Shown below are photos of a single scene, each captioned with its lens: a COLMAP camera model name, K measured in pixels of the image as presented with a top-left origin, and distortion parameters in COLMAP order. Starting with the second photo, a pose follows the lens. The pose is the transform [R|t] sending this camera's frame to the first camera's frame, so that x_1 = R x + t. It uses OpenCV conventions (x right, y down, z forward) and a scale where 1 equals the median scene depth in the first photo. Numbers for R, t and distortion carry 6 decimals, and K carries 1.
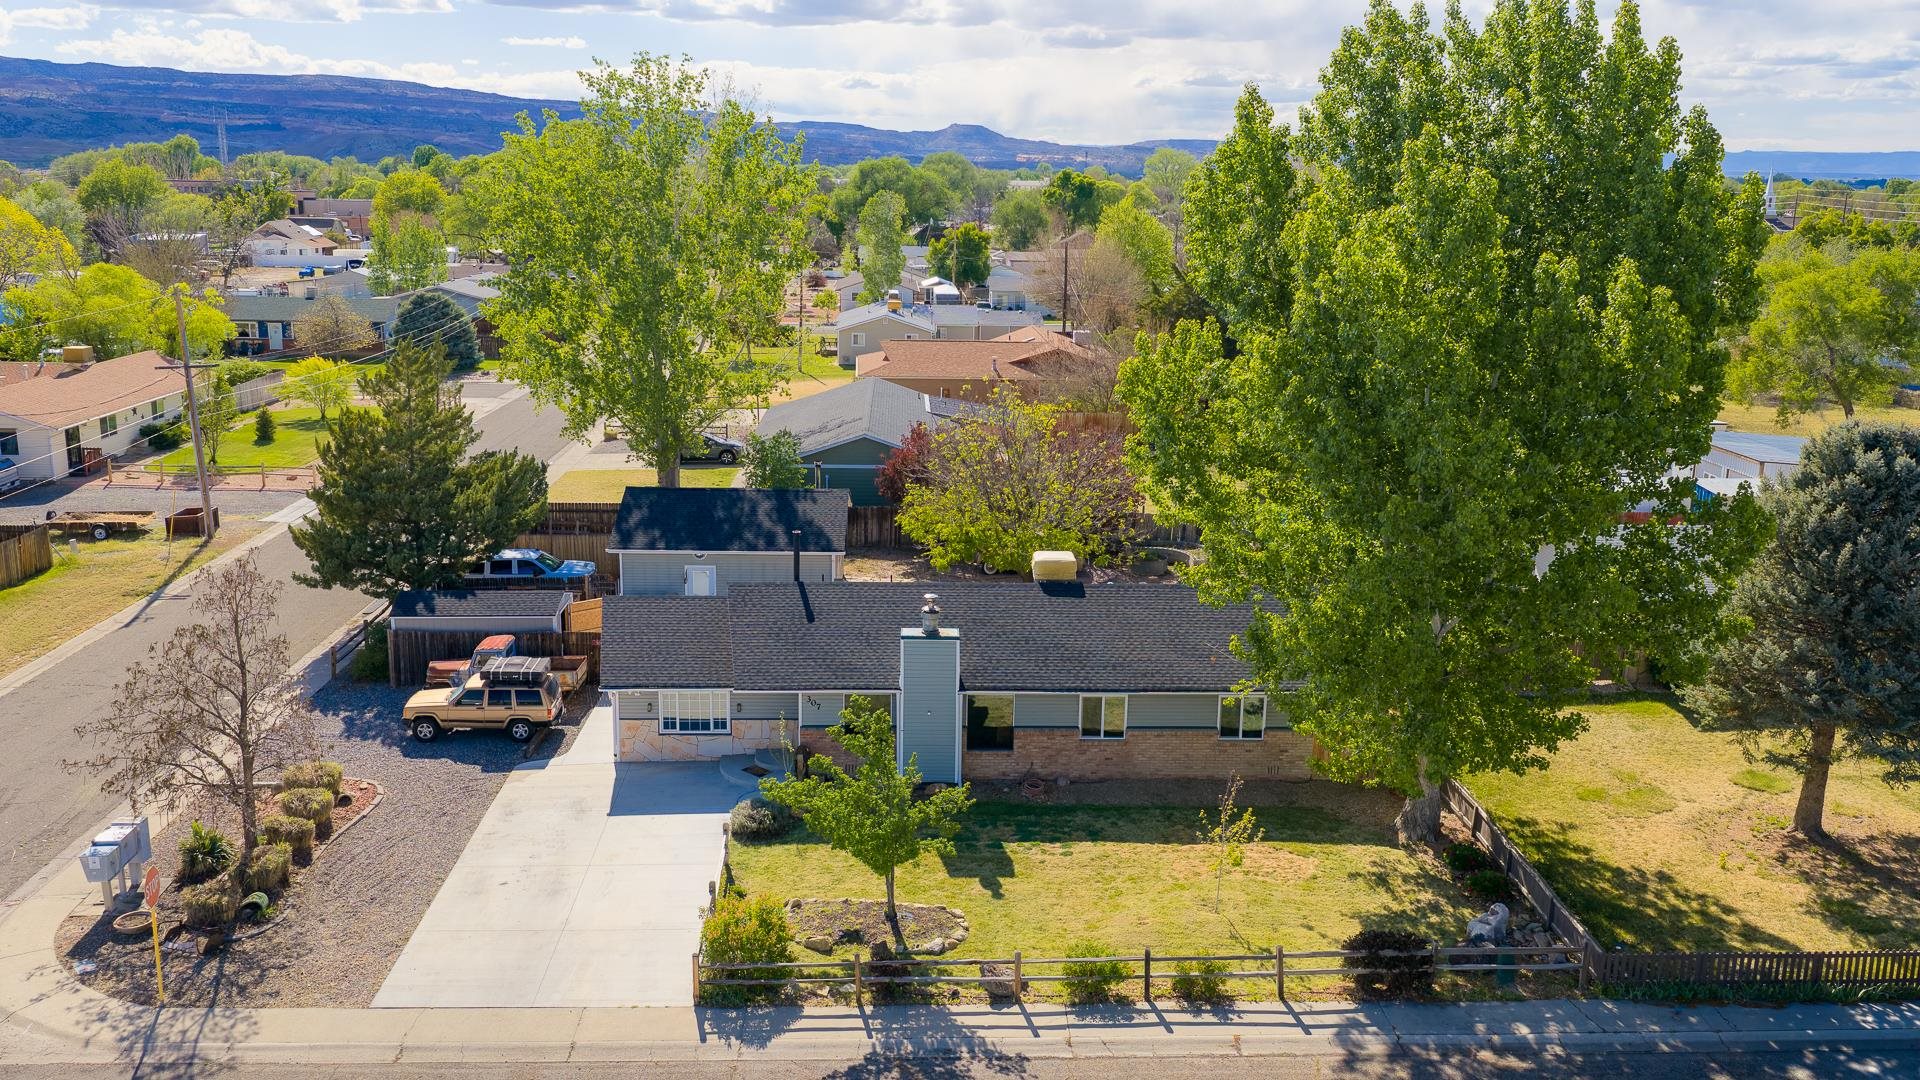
lens RADIAL K [[1590.0, 0, 967.8], [0, 1590.0, 543.3], [0, 0, 1]] dist [0.004526, -0.014189]
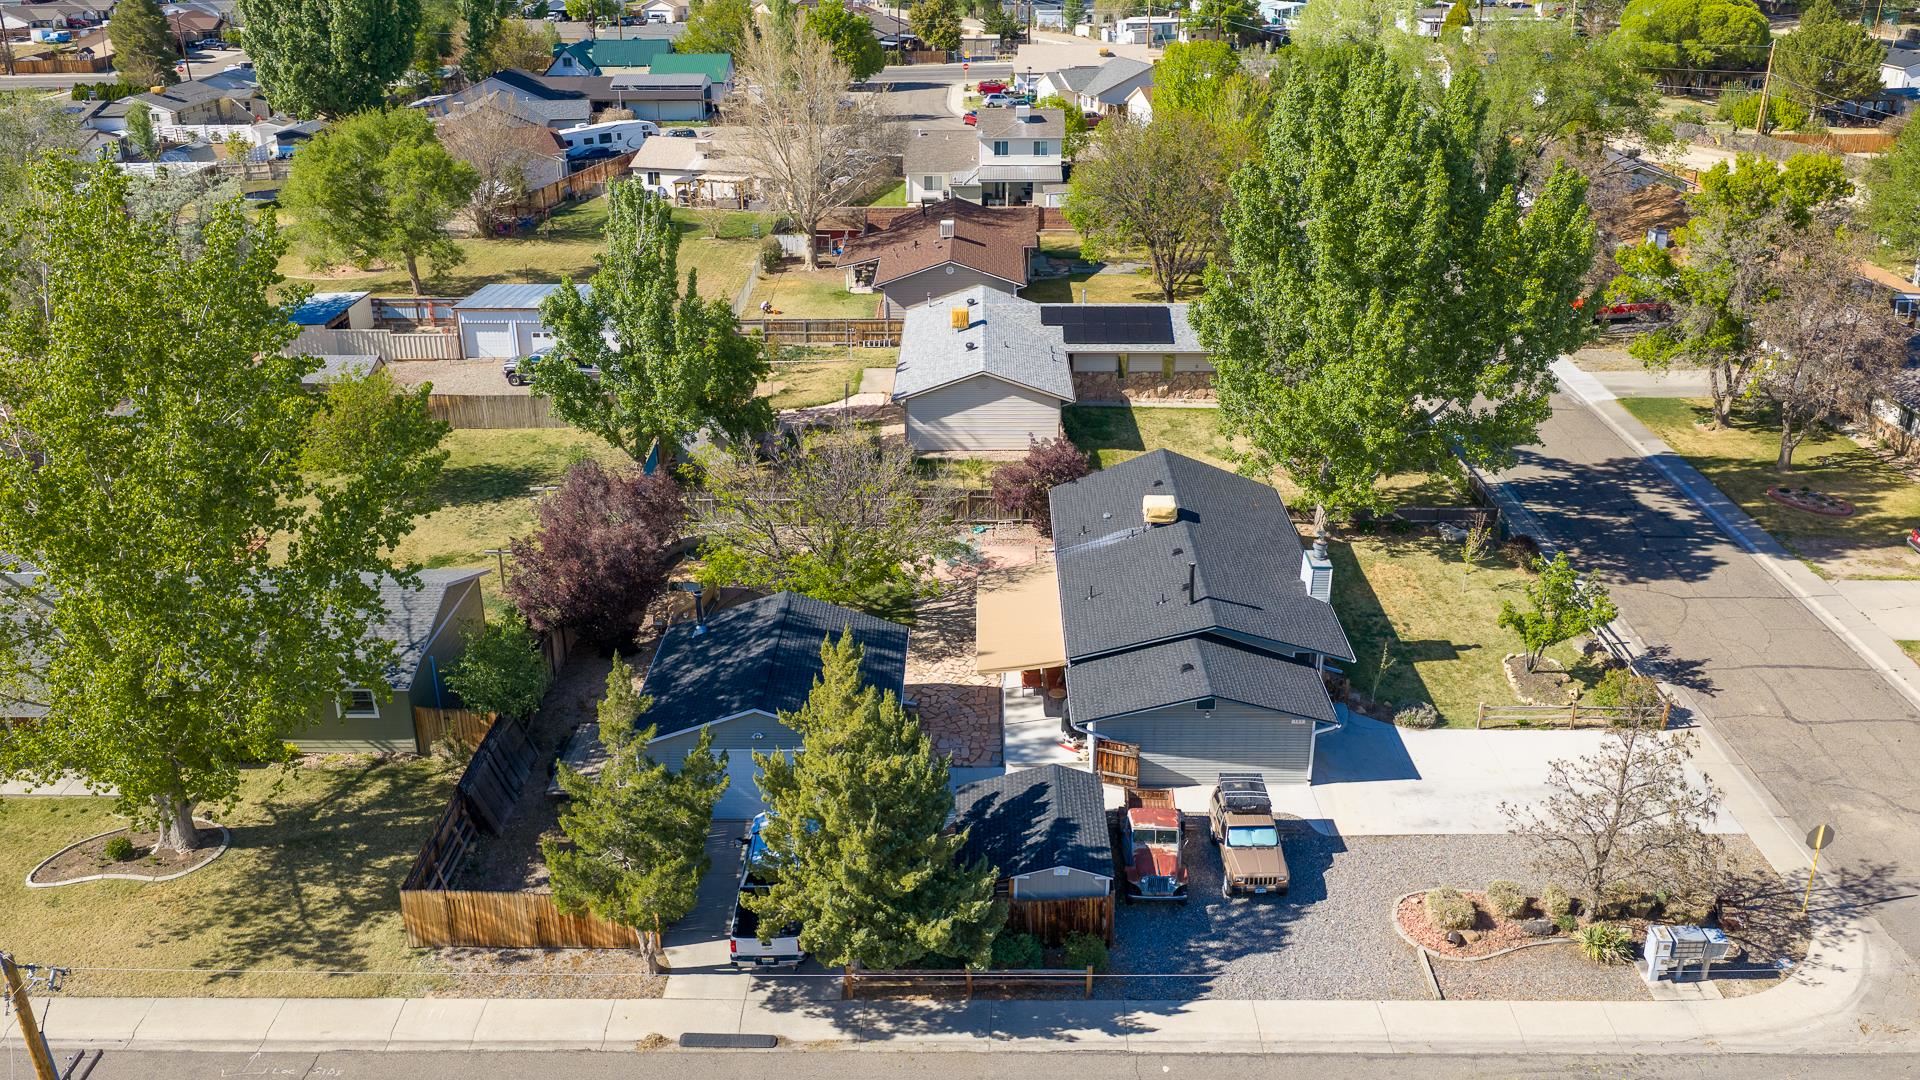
lens RADIAL K [[1590.0, 0, 967.8], [0, 1590.0, 543.3], [0, 0, 1]] dist [0.004526, -0.014189]
pose [[0.049820, -0.407252, 0.911956, -1.519481], [0.236593, 0.891913, 0.385377, -0.659139], [-0.970331, 0.196563, 0.140789, 1.290317]]
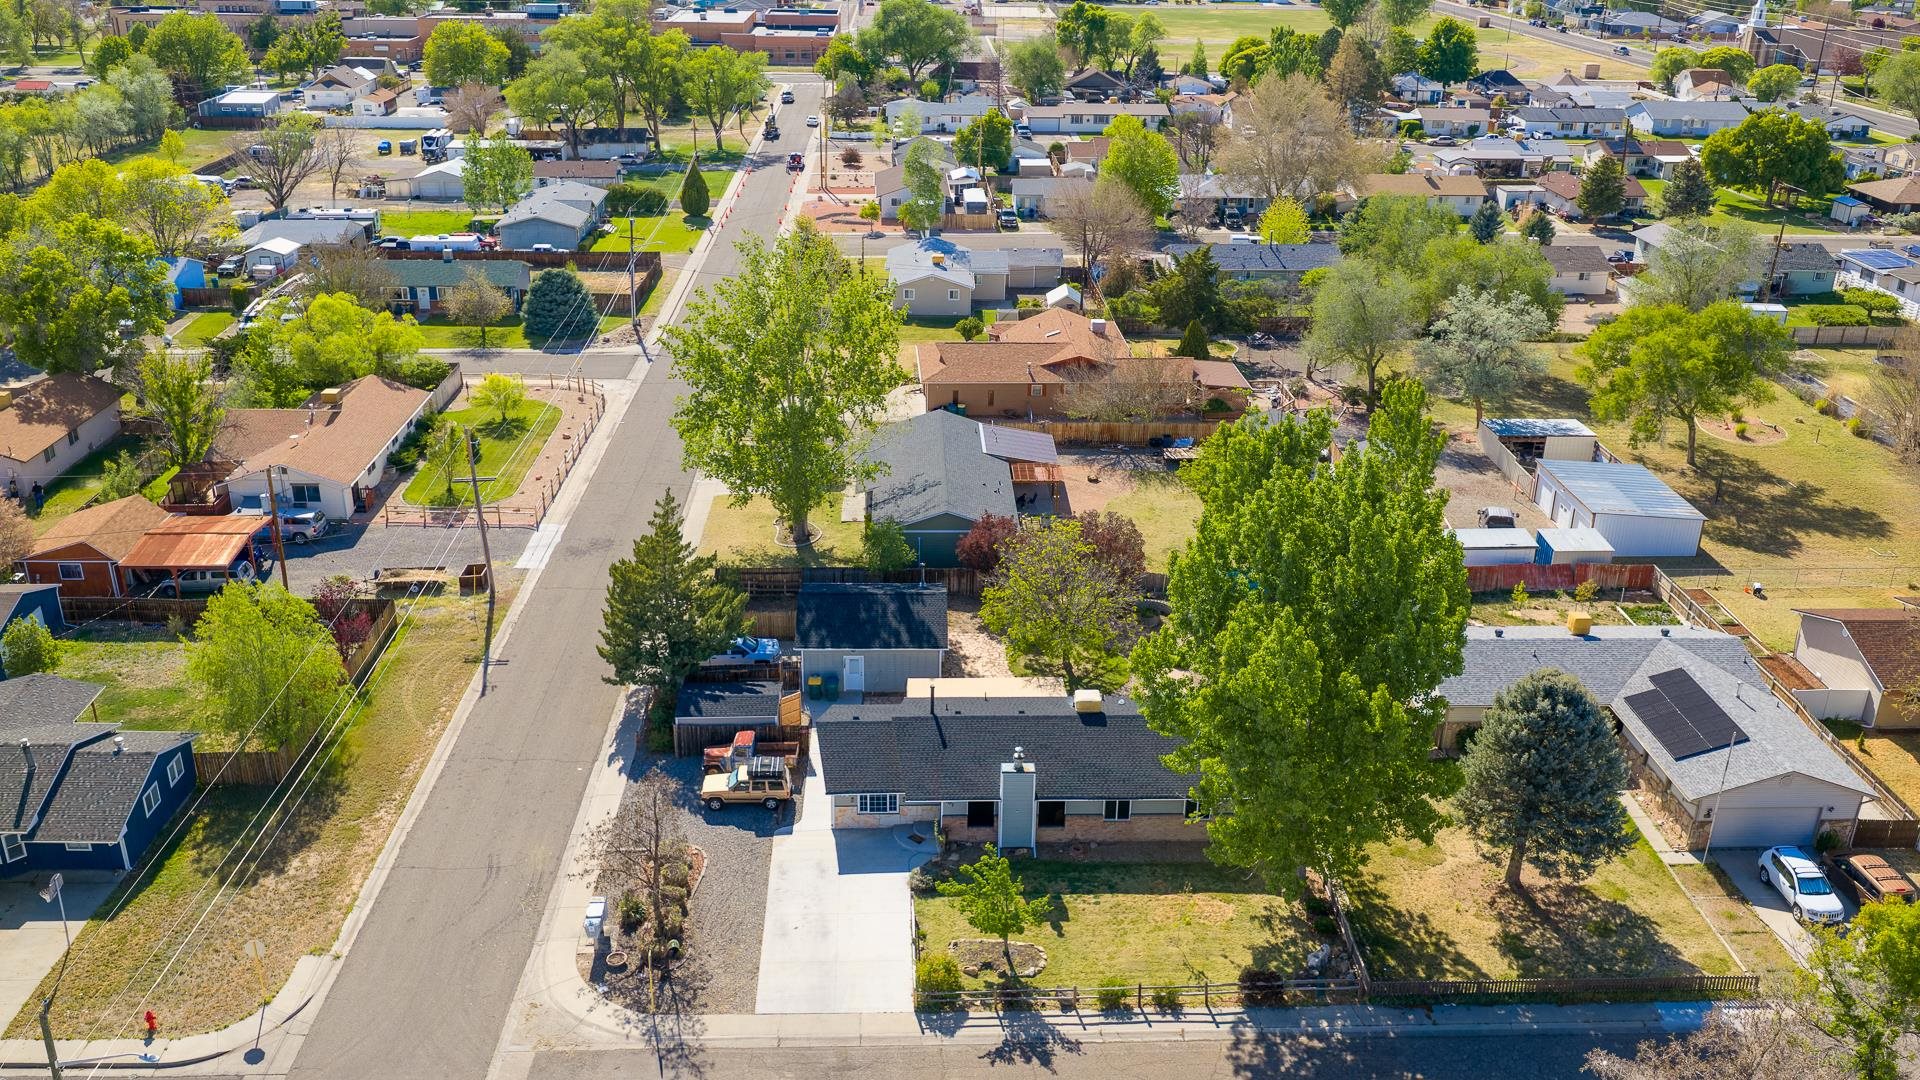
lens RADIAL K [[1590.0, 0, 967.8], [0, 1590.0, 543.3], [0, 0, 1]] dist [0.004526, -0.014189]
pose [[0.999999, -0.000787, -0.001130, -0.090252], [0.000969, 0.985252, 0.171108, -0.566736], [0.000979, -0.171109, 0.985252, -0.784759]]
